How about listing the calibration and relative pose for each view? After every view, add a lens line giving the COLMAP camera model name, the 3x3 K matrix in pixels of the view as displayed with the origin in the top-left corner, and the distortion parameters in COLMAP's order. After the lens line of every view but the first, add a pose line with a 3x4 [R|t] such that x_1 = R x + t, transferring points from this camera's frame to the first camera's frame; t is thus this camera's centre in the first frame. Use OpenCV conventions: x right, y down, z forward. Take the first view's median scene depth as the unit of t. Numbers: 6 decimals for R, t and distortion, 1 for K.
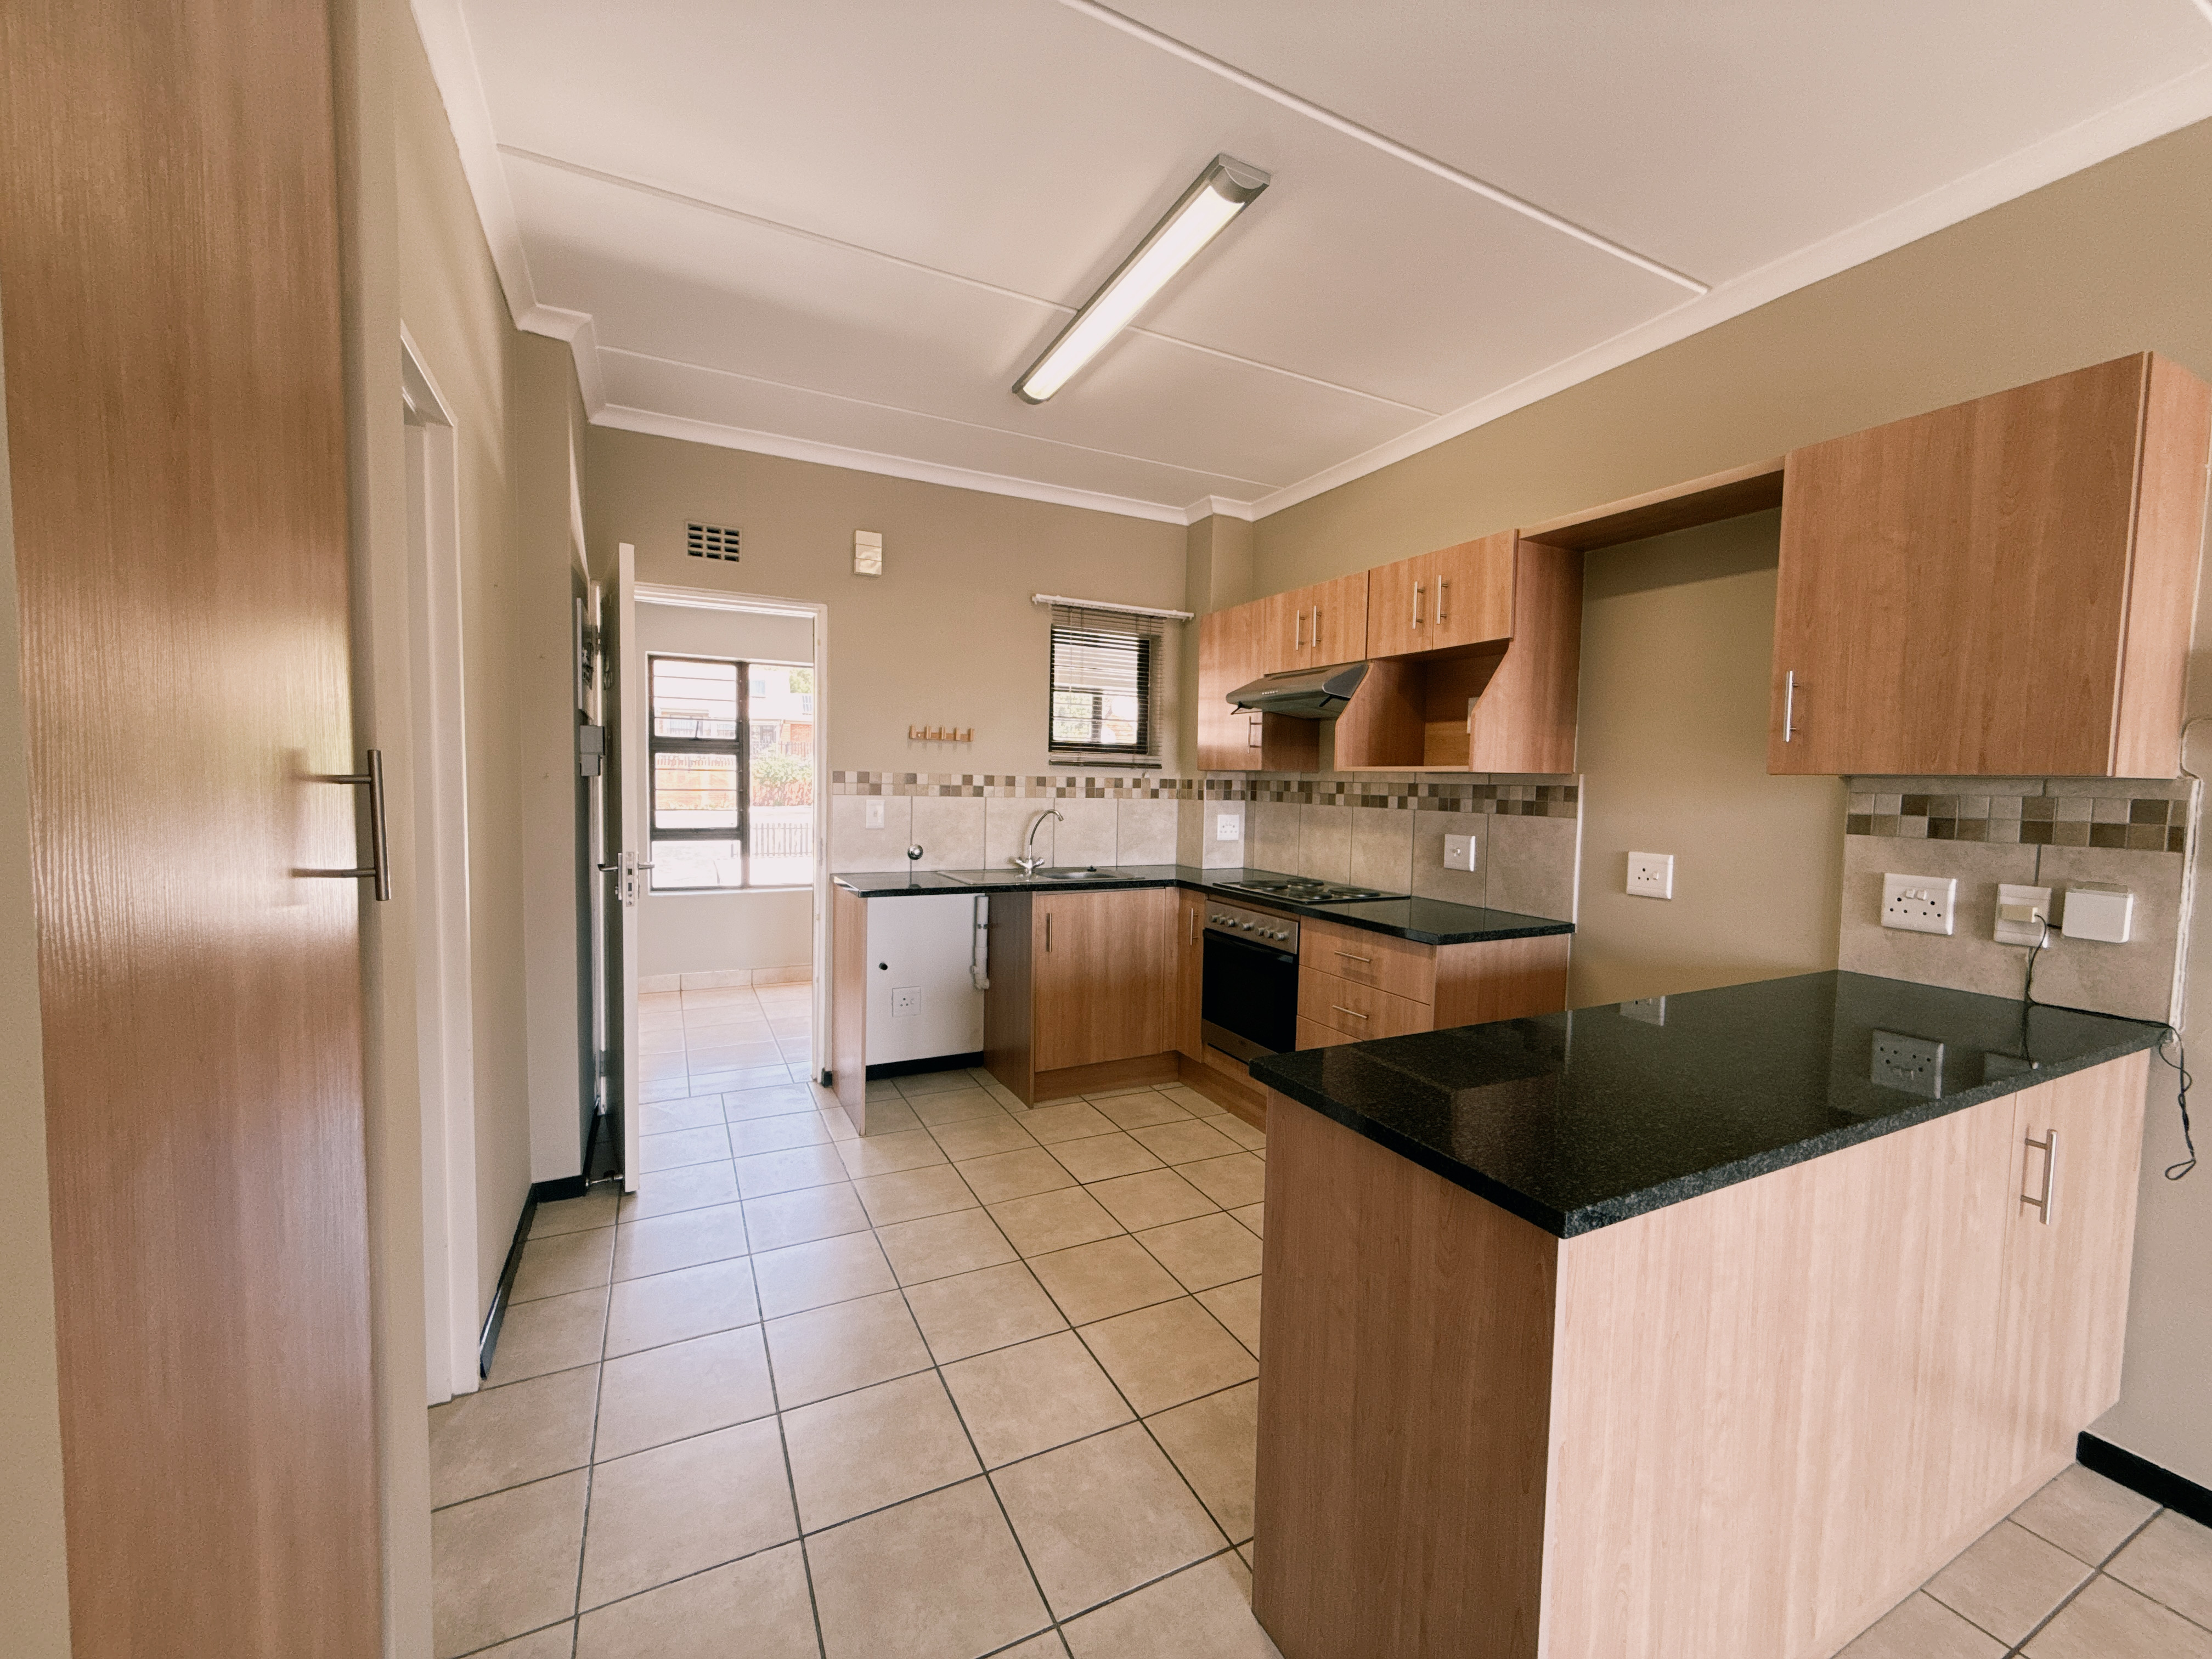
lens RADIAL K [[875.8, 0, 1103.1], [0, 875.8, 828.7], [0, 0, 1]] dist [-0.000024, 0.000057]
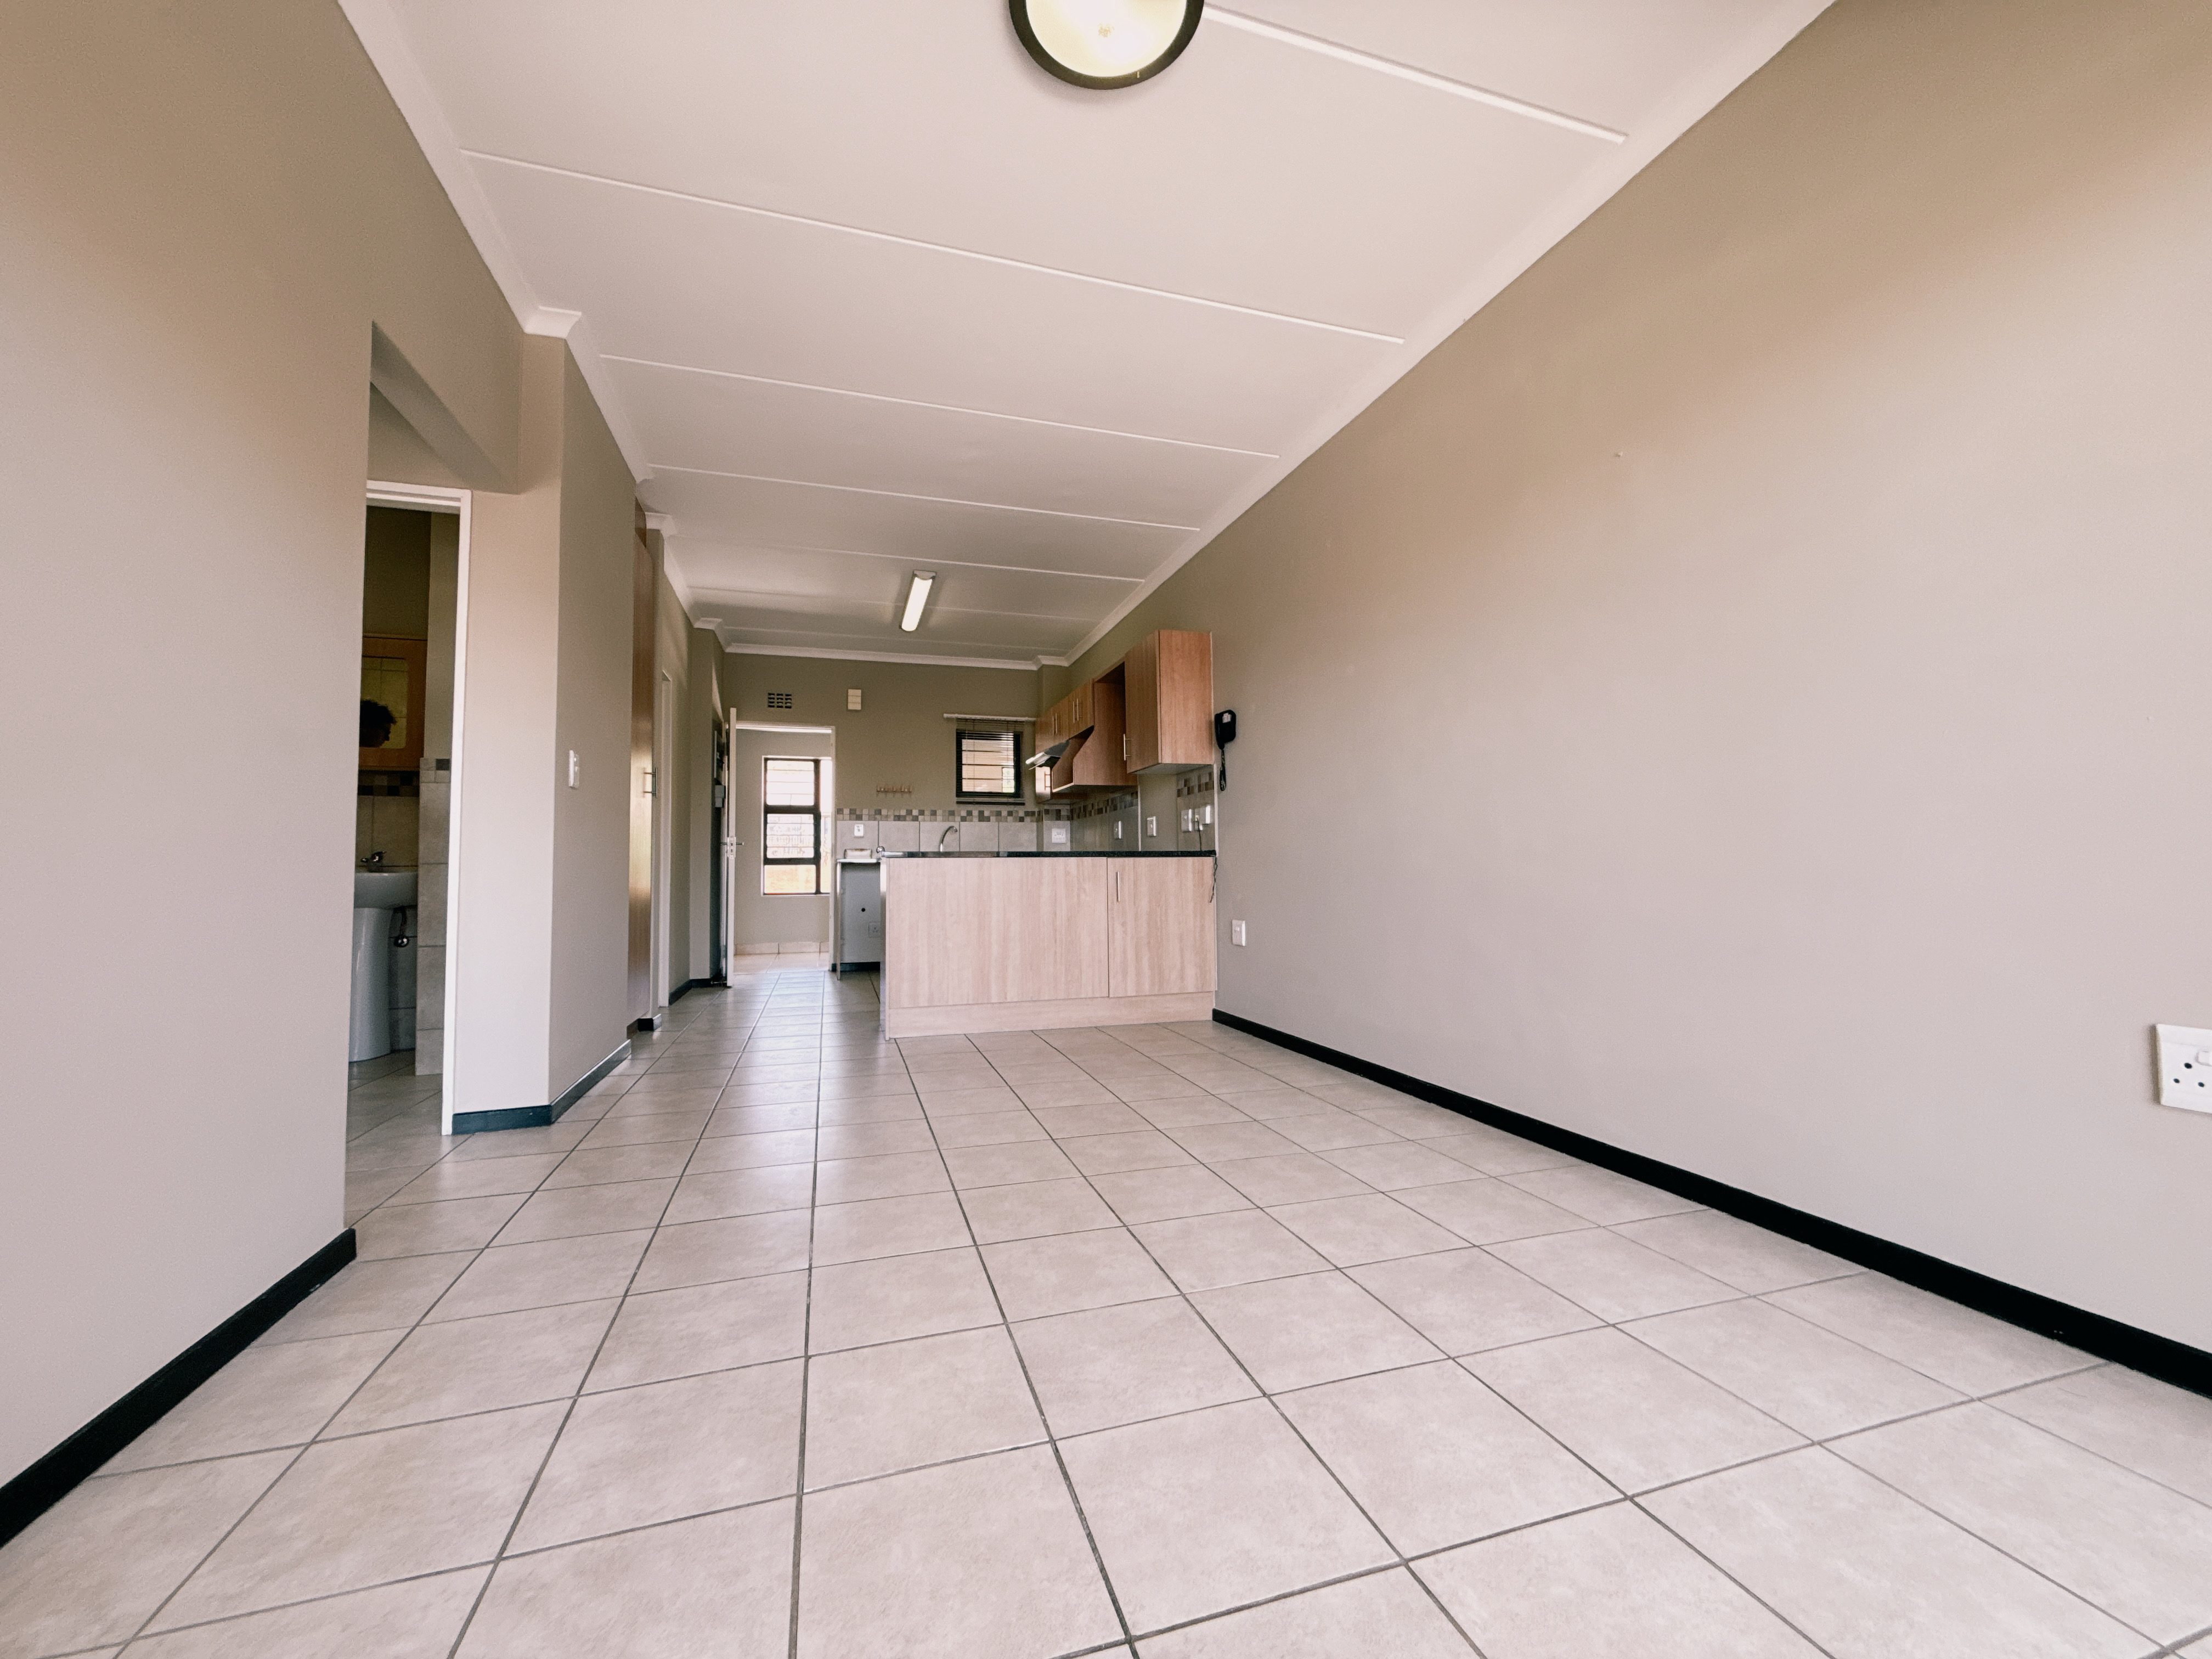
lens RADIAL K [[869.9, 0, 1106.0], [0, 869.9, 829.5], [0, 0, 1]] dist [0.000286, -0.000034]
pose [[0.987340, -0.037439, -0.154135, 0.585783], [0.020944, 0.994008, -0.107280, 0.203224], [0.157228, 0.102694, 0.982208, -0.820120]]
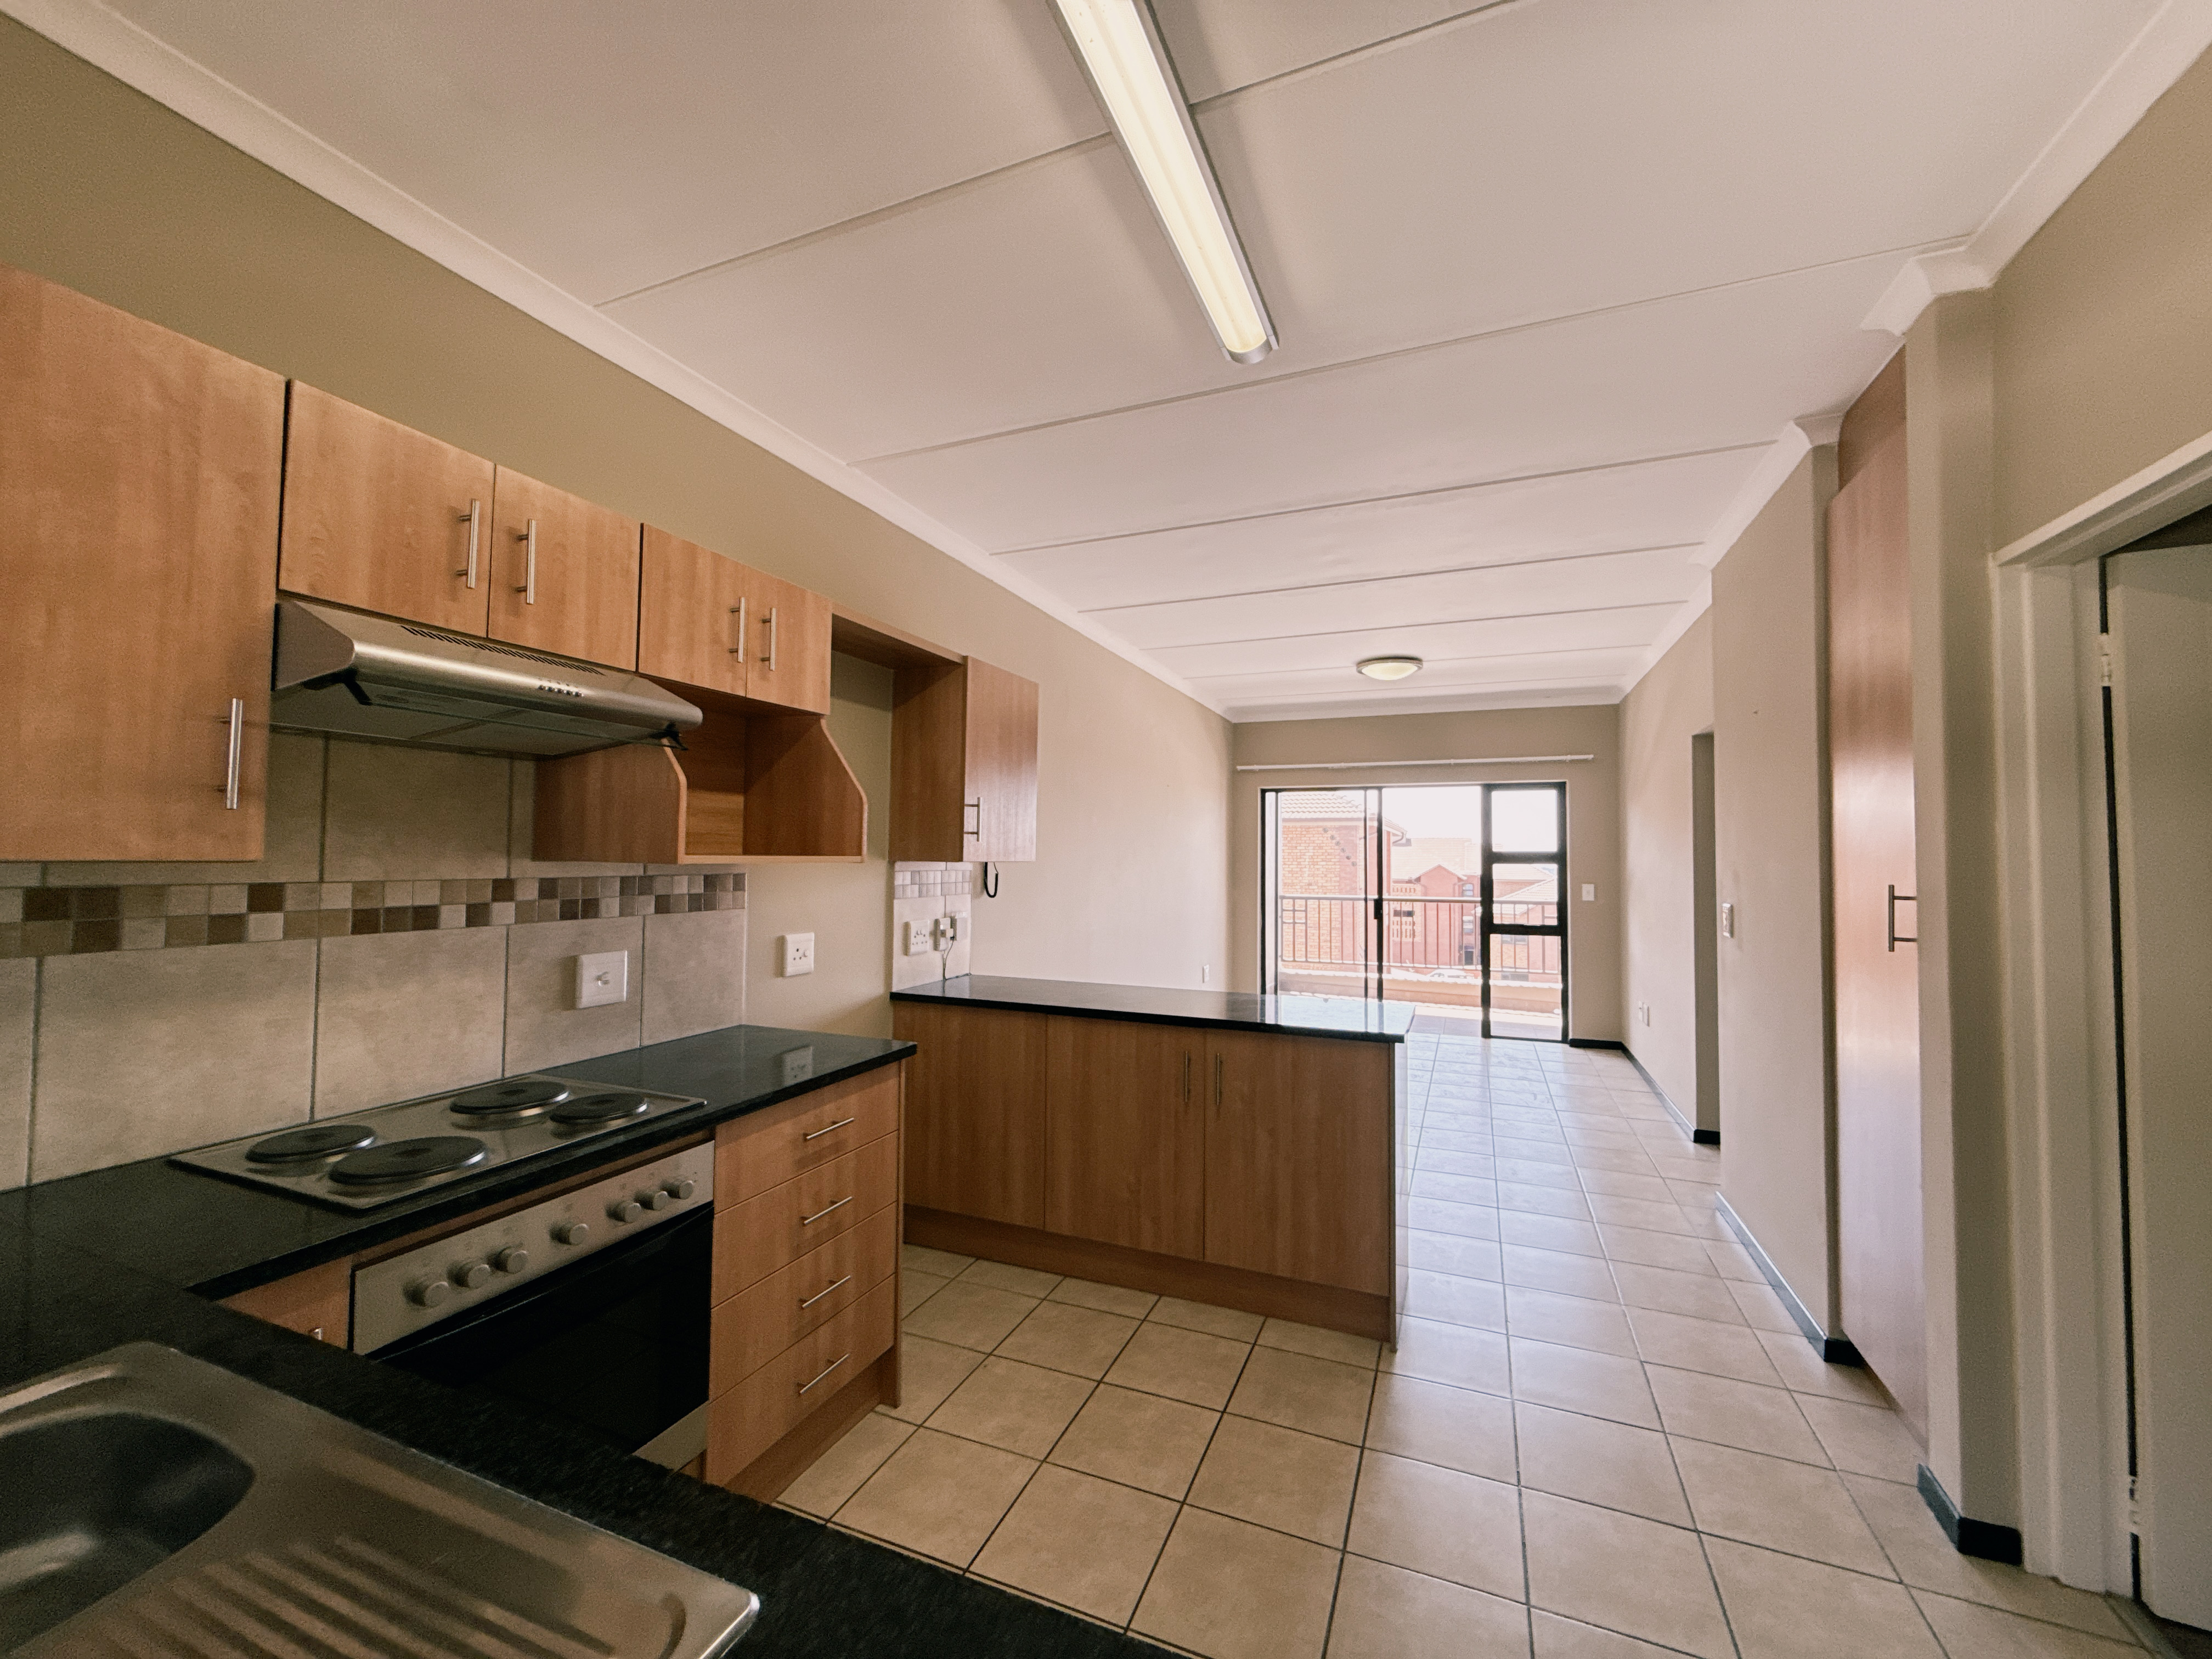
lens RADIAL K [[877.5, 0, 1101.9], [0, 877.5, 827.9], [0, 0, 1]] dist [0.000573, -0.000106]
pose [[-0.652502, -0.003827, 0.757778, -0.295028], [0.019628, 0.999566, 0.021949, -0.080782], [-0.757533, 0.029196, -0.652144, 0.973524]]
